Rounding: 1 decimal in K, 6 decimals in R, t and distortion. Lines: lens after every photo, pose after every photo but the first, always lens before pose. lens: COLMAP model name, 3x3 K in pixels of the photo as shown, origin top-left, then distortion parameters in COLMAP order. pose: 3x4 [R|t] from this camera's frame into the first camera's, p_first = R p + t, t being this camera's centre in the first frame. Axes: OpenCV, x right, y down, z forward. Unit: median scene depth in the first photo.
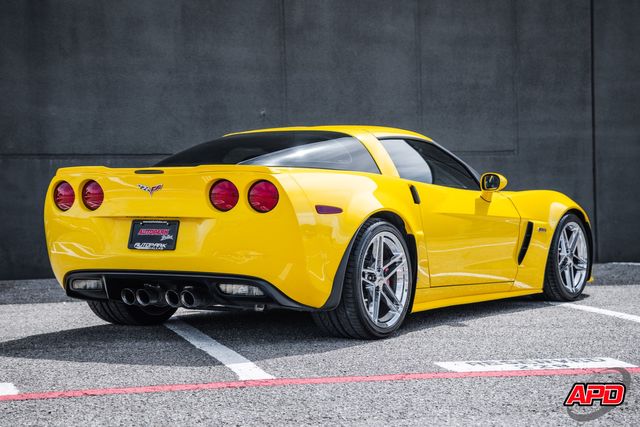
lens RADIAL K [[1605.9, 0, 318.4], [0, 1605.9, 232.2], [0, 0, 1]] dist [0.632790, 0.742245]
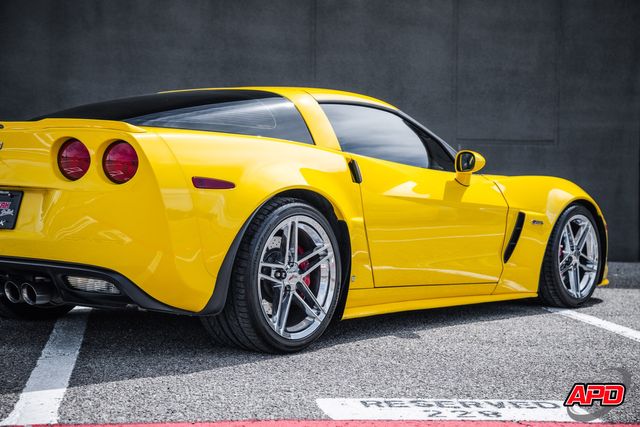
lens RADIAL K [[1279.1, 0, 325.7], [0, 1279.1, 215.7], [0, 0, 1]] dist [0.536732, 0.051759]
pose [[0.993992, 0.036343, -0.103247, 0.113151], [-0.036736, 0.999323, -0.001909, 0.000363], [0.103108, 0.005690, 0.994654, 0.370862]]
